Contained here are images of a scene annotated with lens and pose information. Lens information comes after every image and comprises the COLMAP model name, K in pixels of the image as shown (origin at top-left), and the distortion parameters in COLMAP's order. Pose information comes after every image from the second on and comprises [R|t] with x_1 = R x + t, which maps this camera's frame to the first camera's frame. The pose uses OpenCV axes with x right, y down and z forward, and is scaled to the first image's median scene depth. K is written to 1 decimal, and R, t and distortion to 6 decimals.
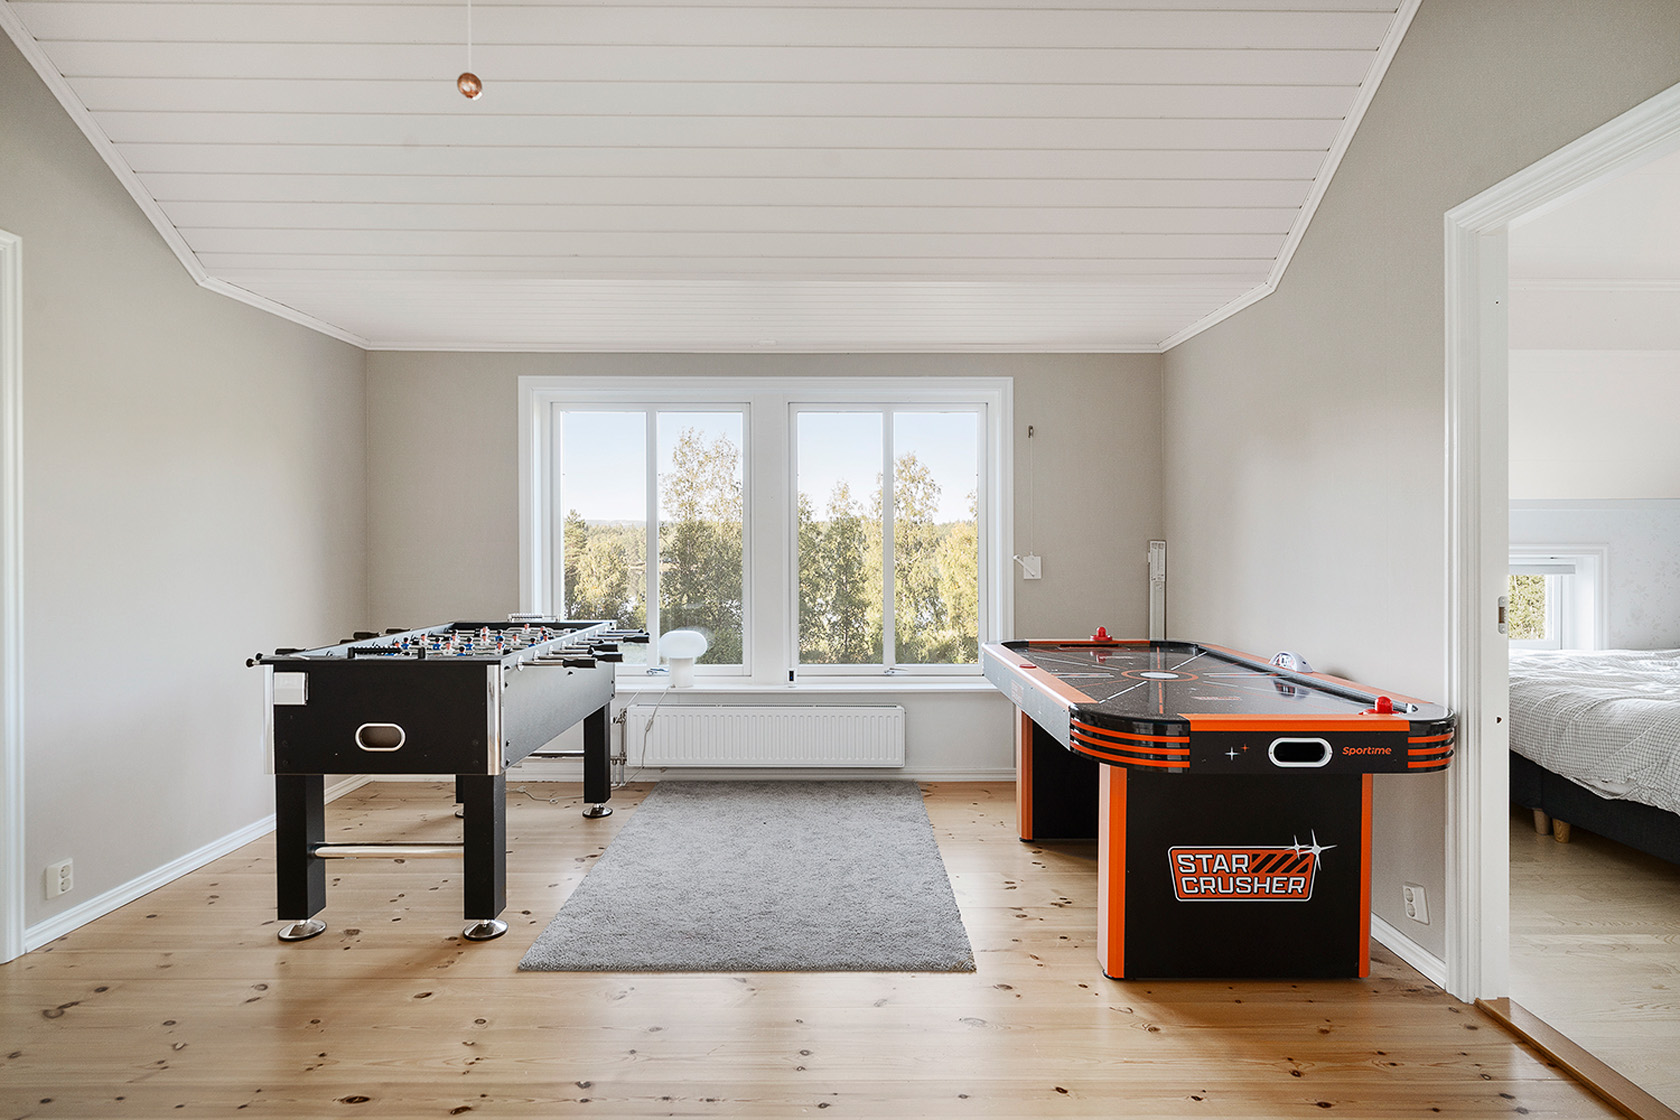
lens RADIAL K [[868.2, 0, 843.2], [0, 868.2, 552.9], [0, 0, 1]] dist [0.002859, -0.000469]
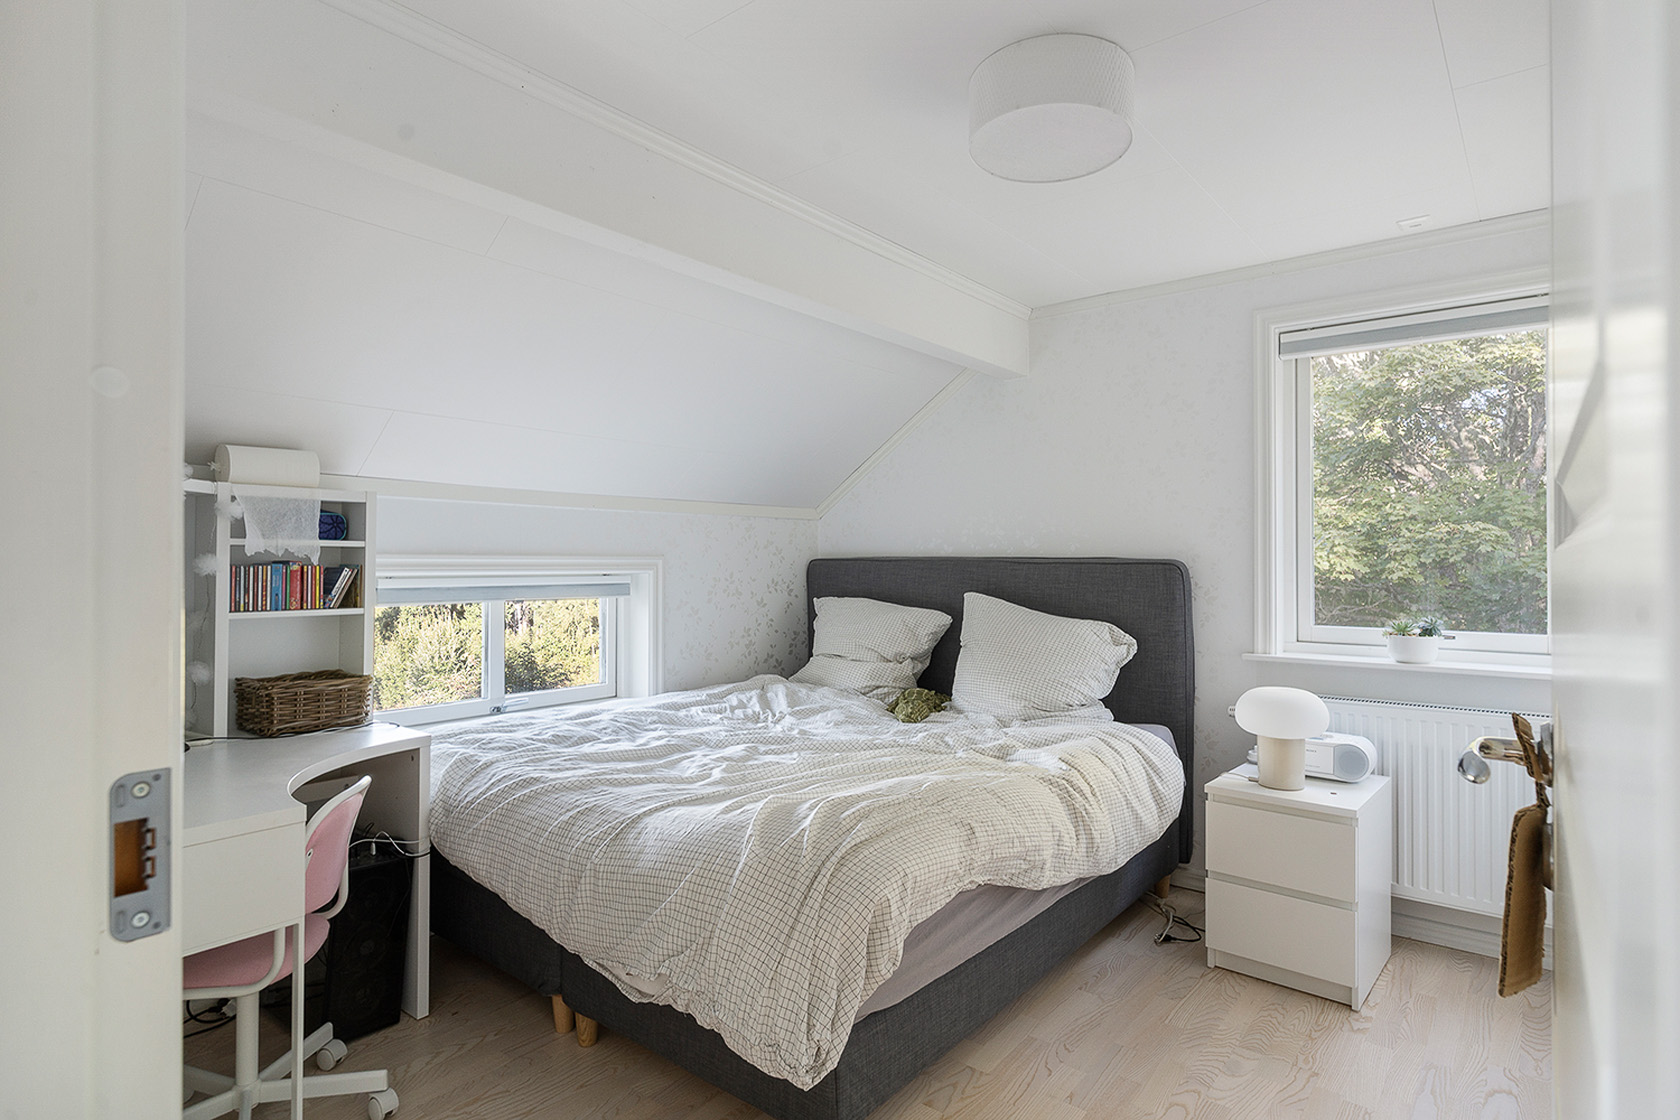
lens RADIAL K [[868.2, 0, 840.9], [0, 868.2, 558.6], [0, 0, 1]] dist [0.002859, -0.000469]
pose [[0.629924, 0.003183, 0.776650, 0.408148], [0.003064, 0.999974, -0.006583, -0.002682], [-0.776651, 0.006526, 0.629897, 0.418972]]
